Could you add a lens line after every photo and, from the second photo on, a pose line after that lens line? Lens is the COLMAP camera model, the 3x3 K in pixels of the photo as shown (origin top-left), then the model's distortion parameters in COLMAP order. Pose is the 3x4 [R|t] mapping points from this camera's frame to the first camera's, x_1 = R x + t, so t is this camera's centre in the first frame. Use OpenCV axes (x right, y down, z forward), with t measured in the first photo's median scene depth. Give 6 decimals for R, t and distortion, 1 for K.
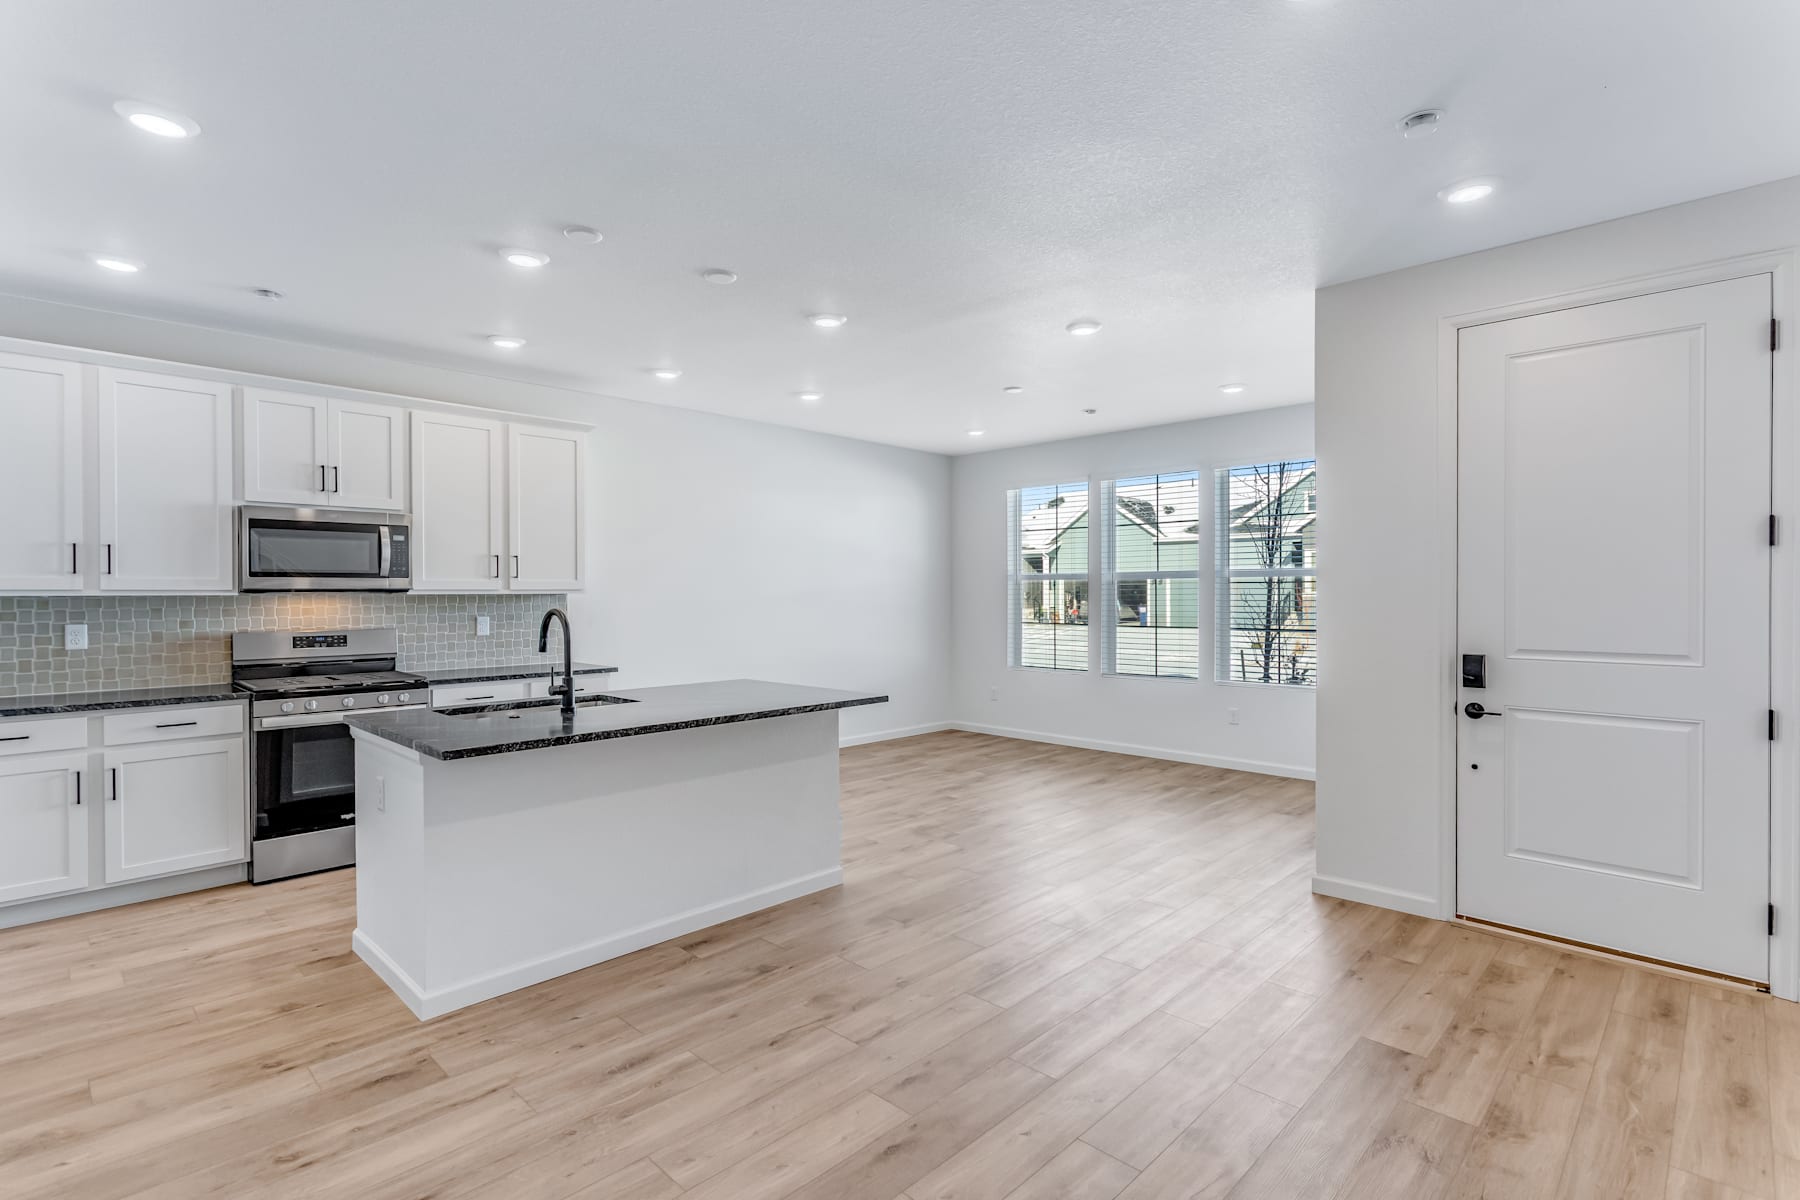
lens RADIAL K [[857.9, 0, 900.0], [0, 857.9, 600.0], [0, 0, 1]] dist [0.003210, 0.000407]
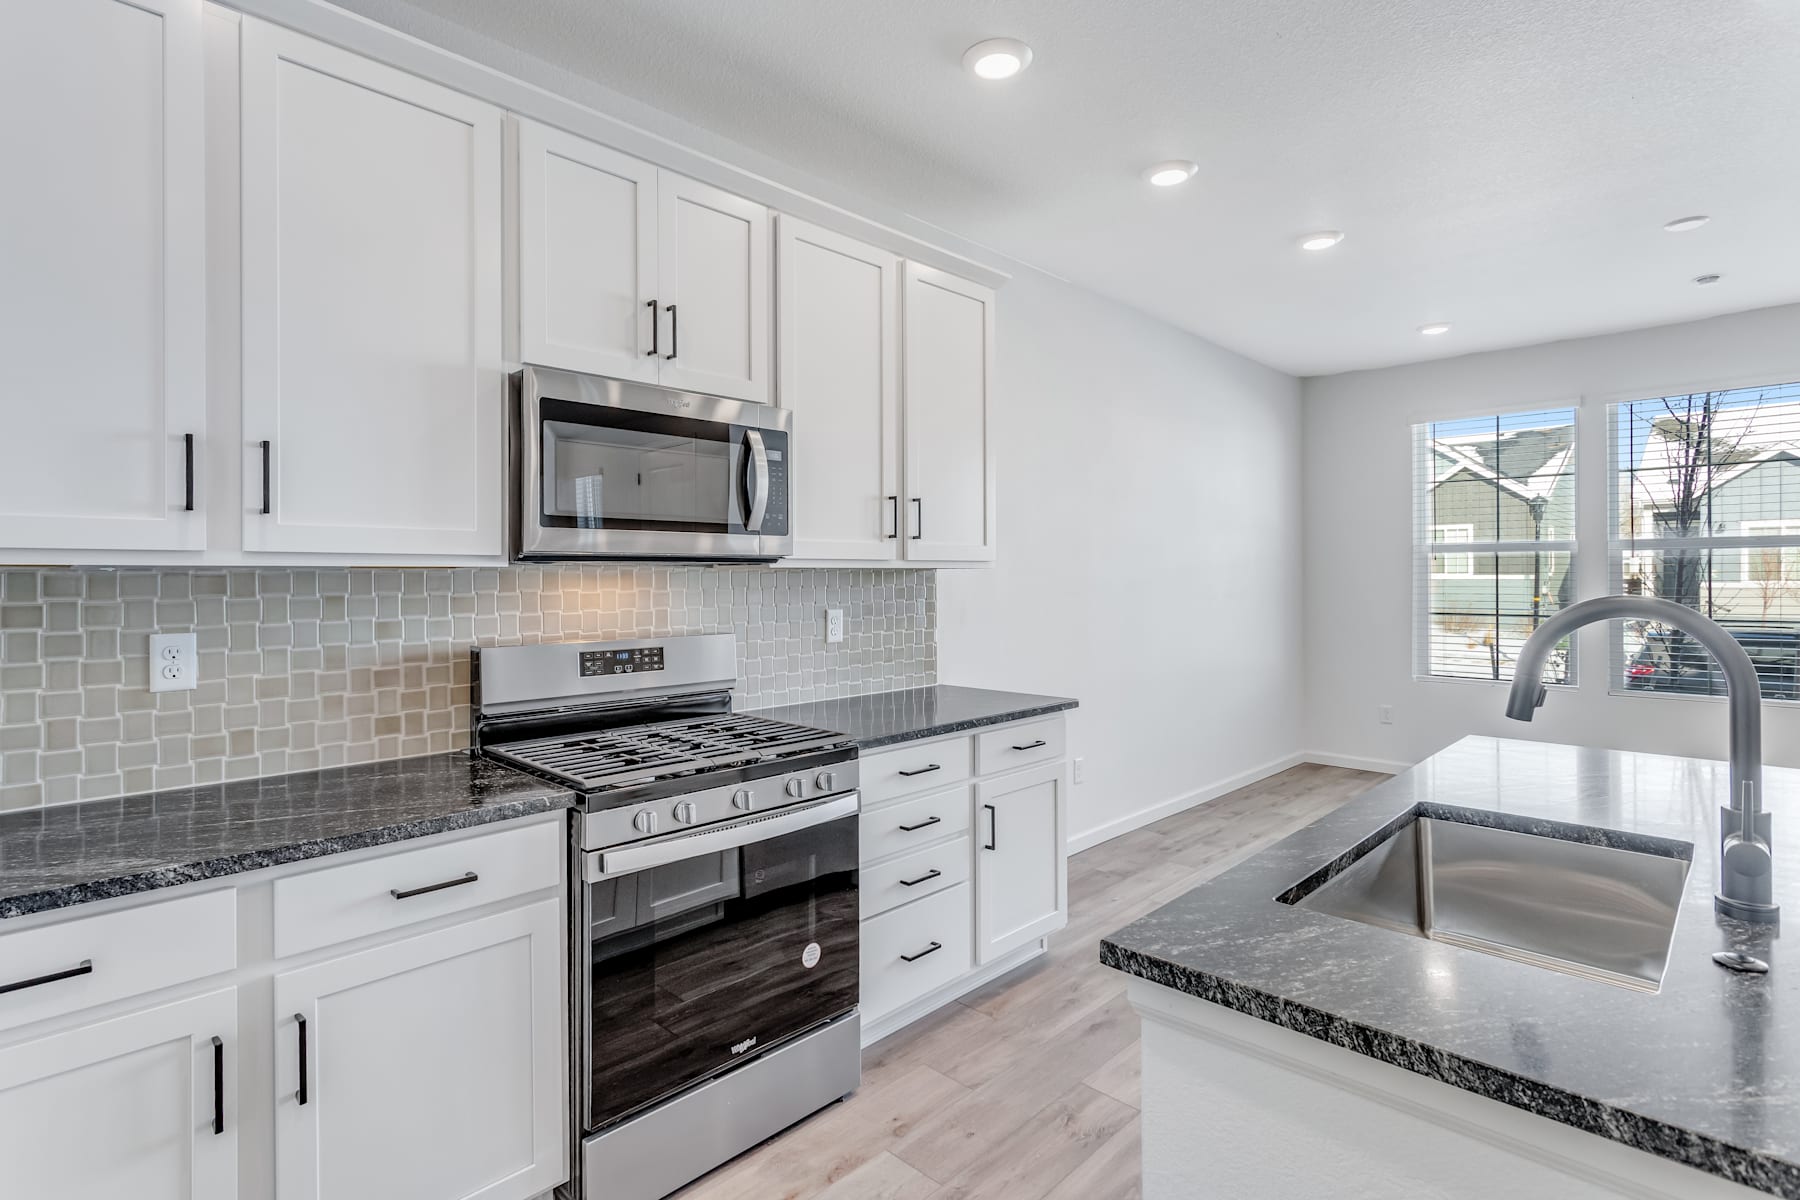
lens RADIAL K [[886.3, 0, 892.1], [0, 886.3, 576.9], [0, 0, 1]] dist [-0.000495, 0.000724]
pose [[0.999980, -0.002414, -0.005873, -0.584635], [0.002364, 0.999961, -0.008500, 0.004378], [0.005894, 0.008486, 0.999947, 0.547515]]
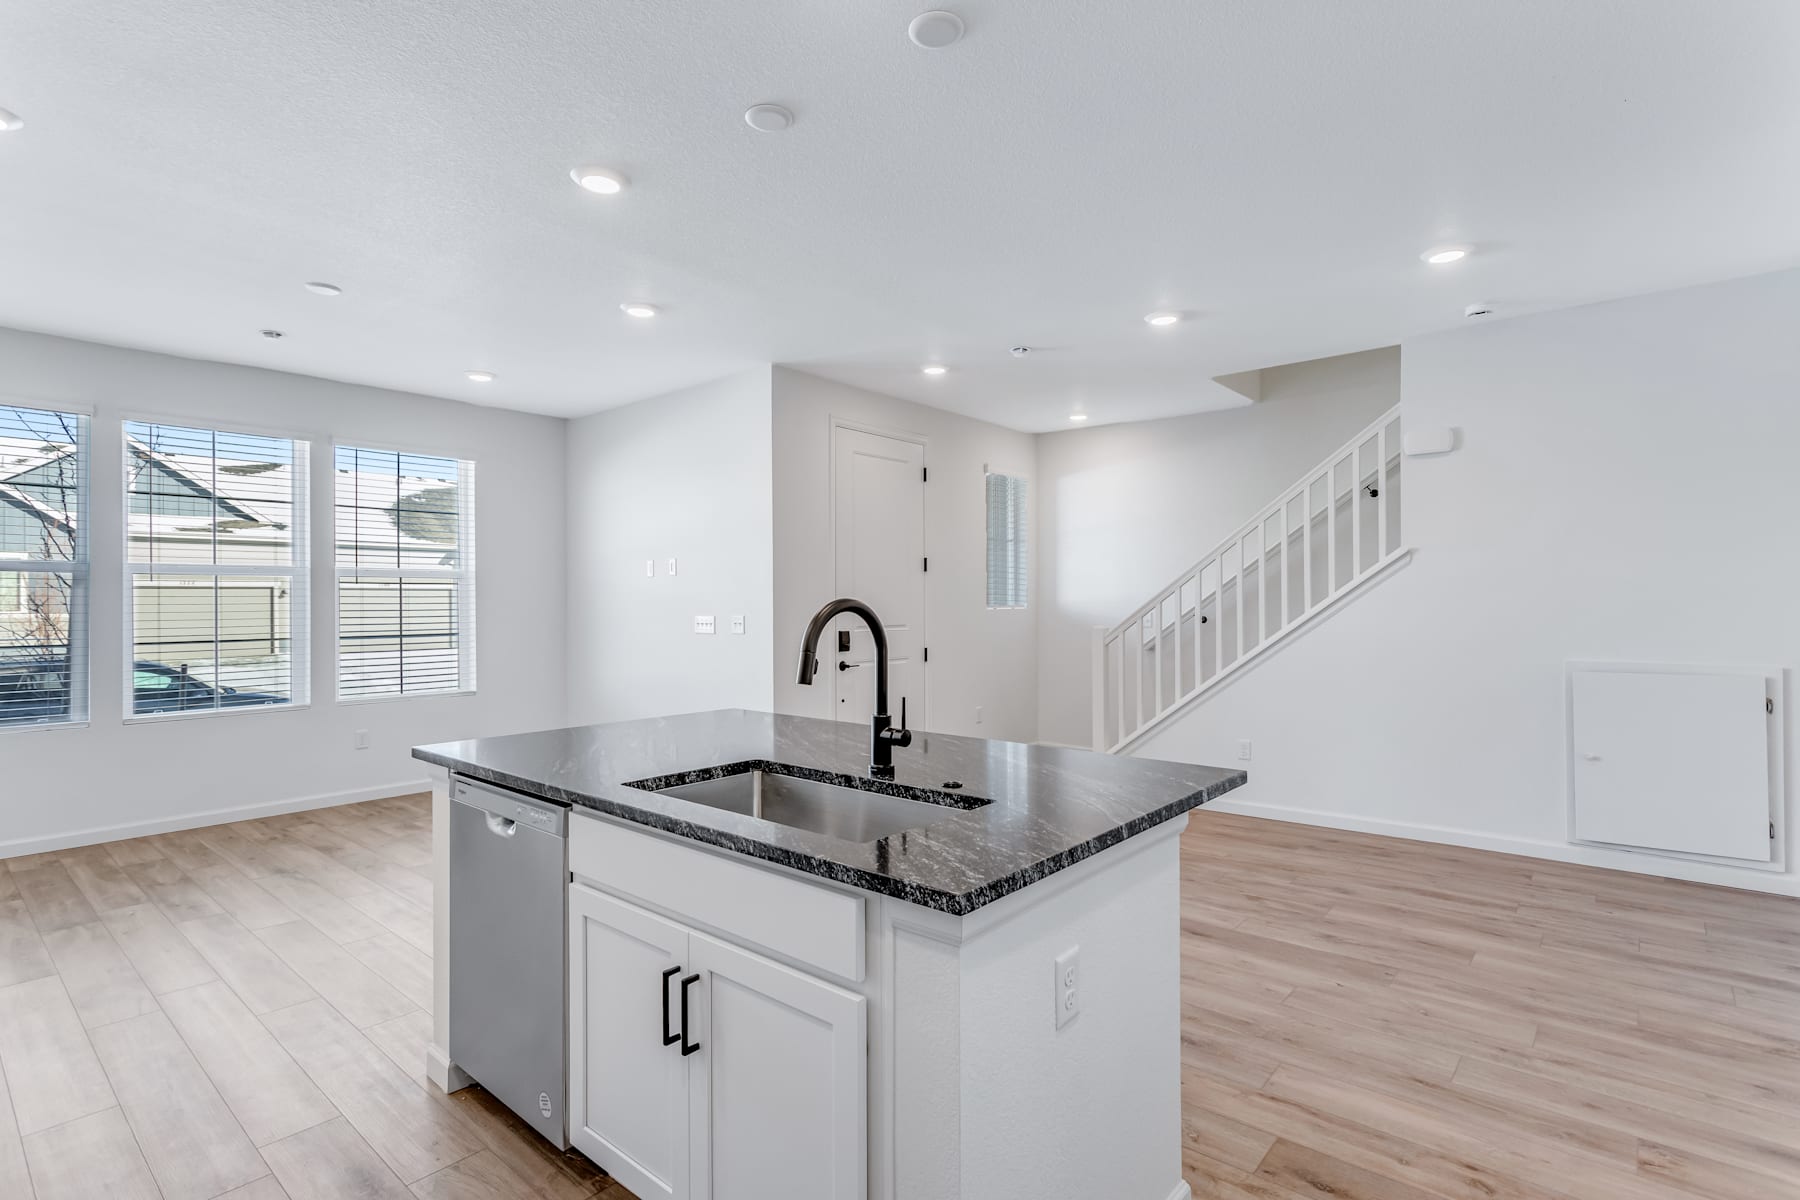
lens RADIAL K [[857.9, 0, 900.0], [0, 857.9, 600.0], [0, 0, 1]] dist [0.003210, 0.000407]
pose [[-0.058984, 0.005696, 0.998243, -0.799530], [0.013137, 0.999902, -0.004929, 0.012776], [-0.998172, 0.012823, -0.059053, 0.836064]]
